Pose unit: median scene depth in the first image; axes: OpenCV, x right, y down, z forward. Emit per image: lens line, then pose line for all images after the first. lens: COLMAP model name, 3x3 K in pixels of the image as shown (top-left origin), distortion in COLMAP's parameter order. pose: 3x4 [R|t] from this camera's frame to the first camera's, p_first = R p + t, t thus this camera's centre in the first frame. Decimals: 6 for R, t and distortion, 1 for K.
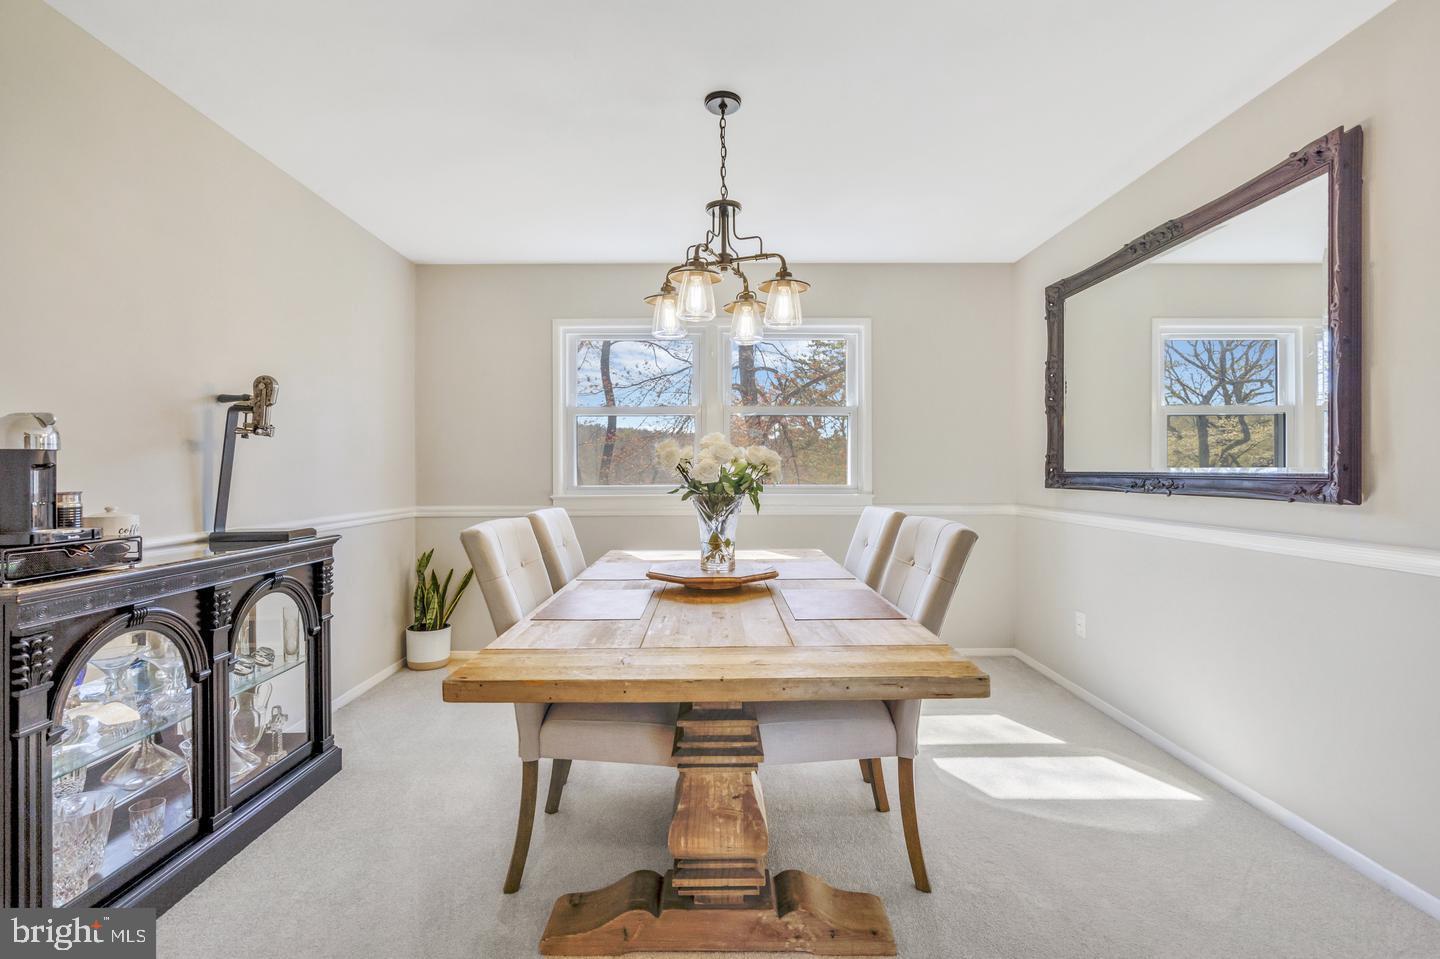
lens RADIAL K [[668.8, 0, 726.1], [0, 668.8, 466.1], [0, 0, 1]] dist [-0.001317, -0.000427]
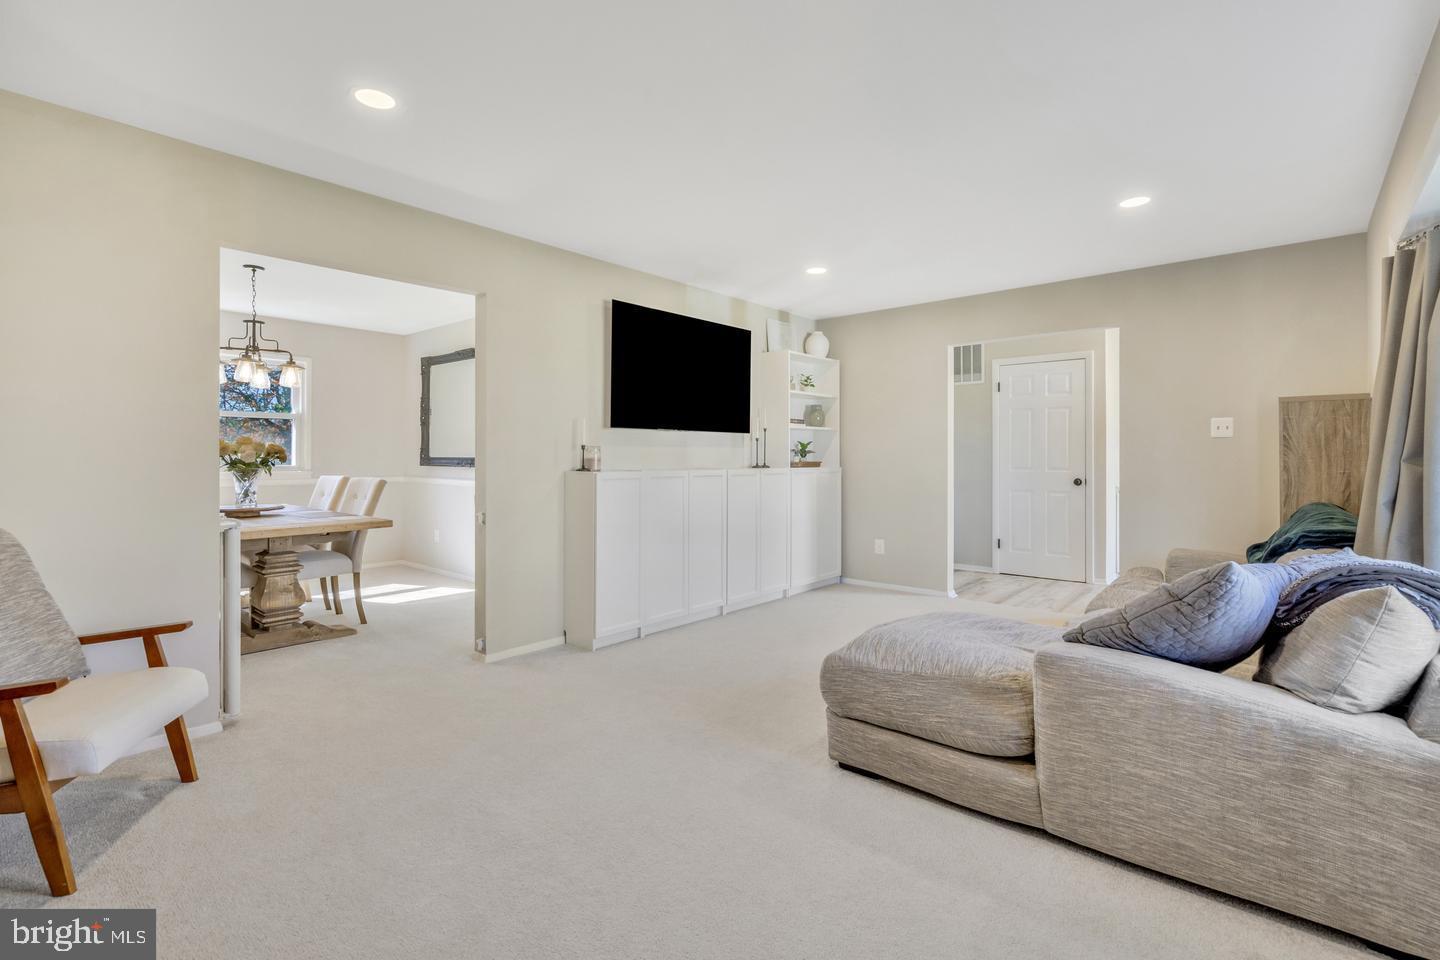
lens RADIAL K [[670.7, 0, 721.0], [0, 670.7, 456.0], [0, 0, 1]] dist [-0.018046, -0.000112]
pose [[0.662647, 0.003925, 0.748922, -0.517659], [-0.009925, 0.999944, 0.003541, -0.013518], [-0.748866, -0.009779, 0.662649, -1.236628]]
